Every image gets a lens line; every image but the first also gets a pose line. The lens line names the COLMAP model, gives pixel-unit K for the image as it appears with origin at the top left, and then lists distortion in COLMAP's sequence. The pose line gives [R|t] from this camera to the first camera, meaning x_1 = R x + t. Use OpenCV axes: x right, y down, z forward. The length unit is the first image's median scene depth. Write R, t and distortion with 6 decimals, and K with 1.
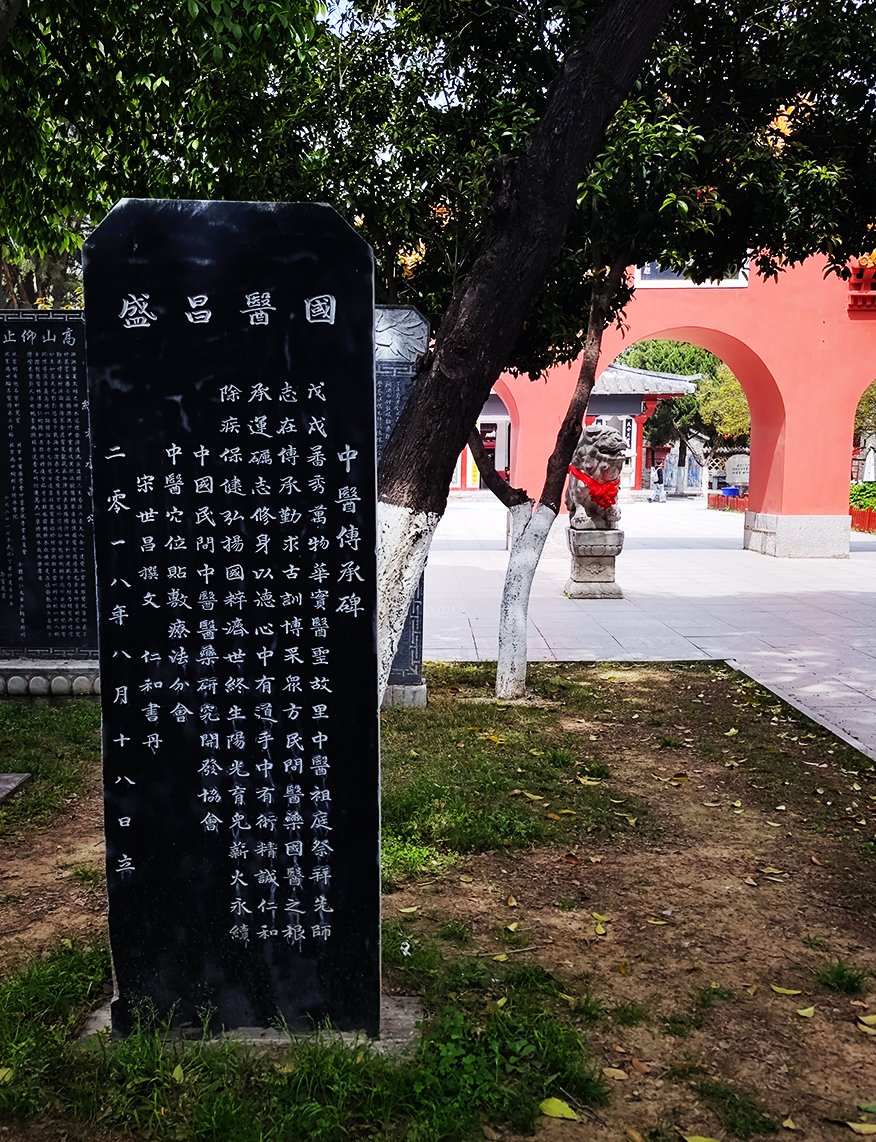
lens RADIAL K [[1122.8, 0, 437.4], [0, 1122.8, 571.6], [0, 0, 1]] dist [0.001266, 0.000000]
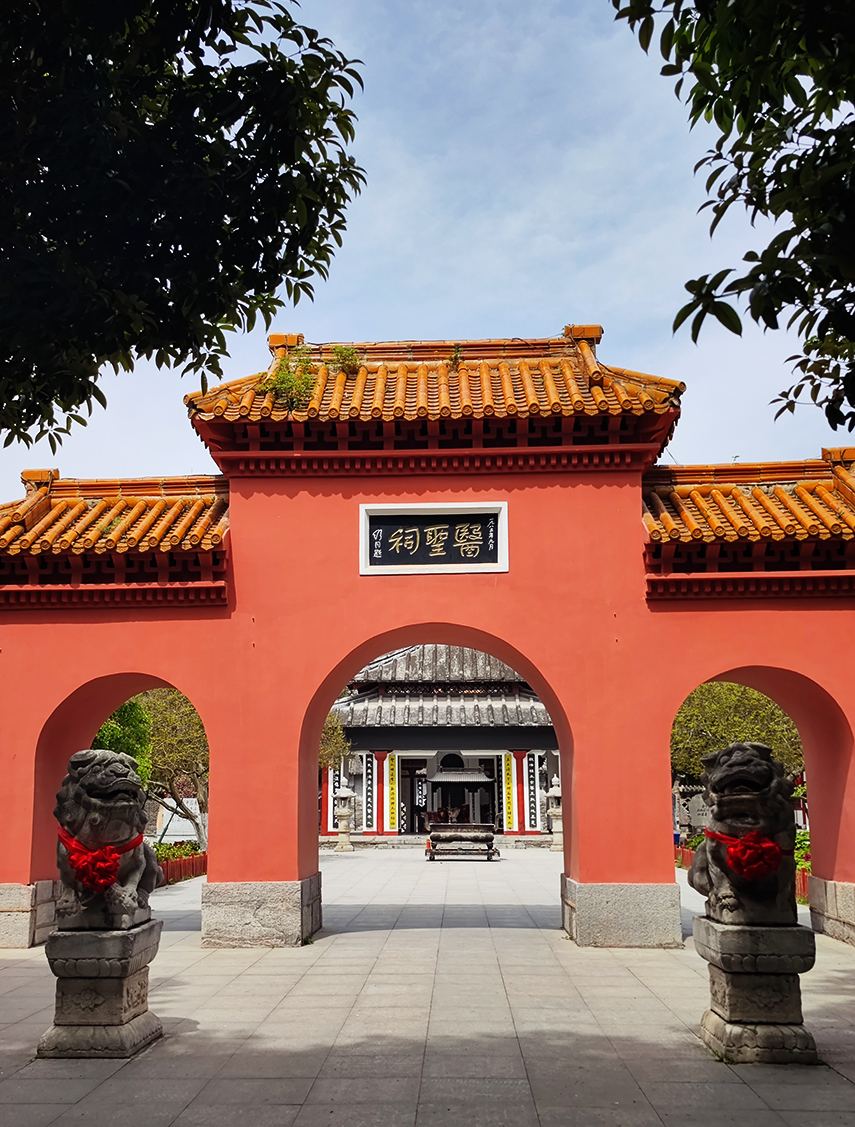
lens RADIAL K [[1108.0, 0, 427.2], [0, 1108.0, 563.3], [0, 0, 1]] dist [0.001266, 0.000000]
pose [[0.999497, -0.006657, -0.030993, 0.336321], [-0.003049, 0.952971, -0.303046, -0.044694], [0.031553, 0.302988, 0.952472, 0.397521]]
